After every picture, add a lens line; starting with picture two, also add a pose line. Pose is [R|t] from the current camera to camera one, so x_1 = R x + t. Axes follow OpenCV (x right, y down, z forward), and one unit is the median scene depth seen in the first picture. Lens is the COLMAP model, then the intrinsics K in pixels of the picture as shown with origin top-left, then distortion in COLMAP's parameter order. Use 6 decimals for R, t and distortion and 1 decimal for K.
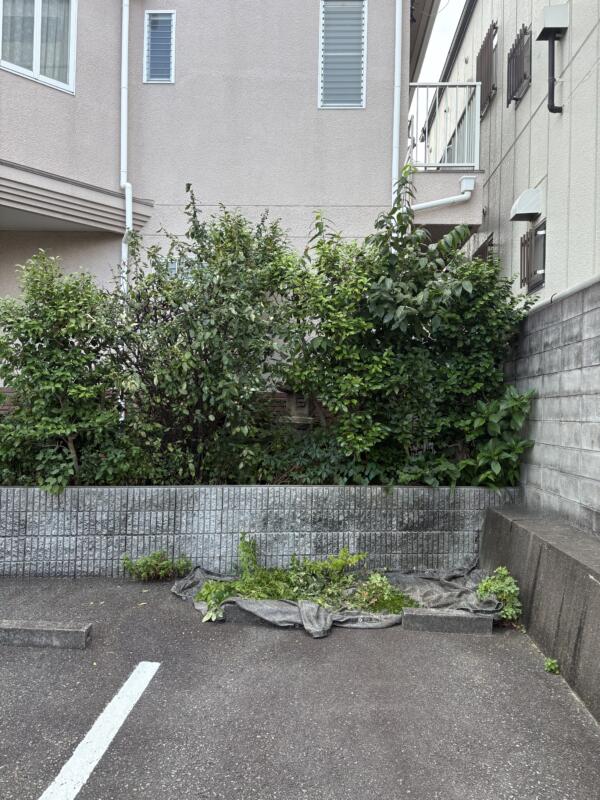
lens RADIAL K [[607.1, 0, 295.0], [0, 607.1, 387.6], [0, 0, 1]] dist [0.109160, -0.144381]
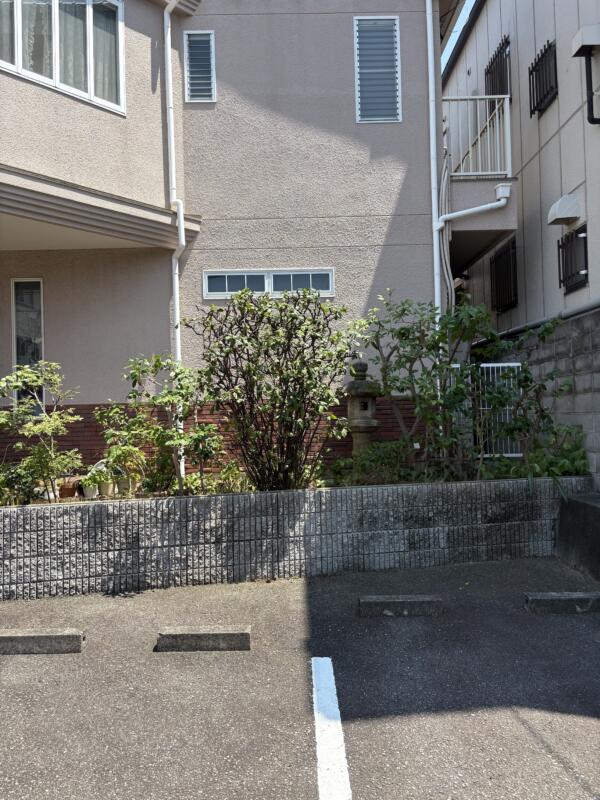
lens RADIAL K [[607.1, 0, 295.0], [0, 607.1, 387.6], [0, 0, 1]] dist [0.109160, -0.144381]
pose [[0.997016, -0.047214, 0.061079, -0.166654], [0.047905, 0.998803, -0.009903, -0.002709], [-0.060538, 0.012799, 0.998084, -0.026800]]
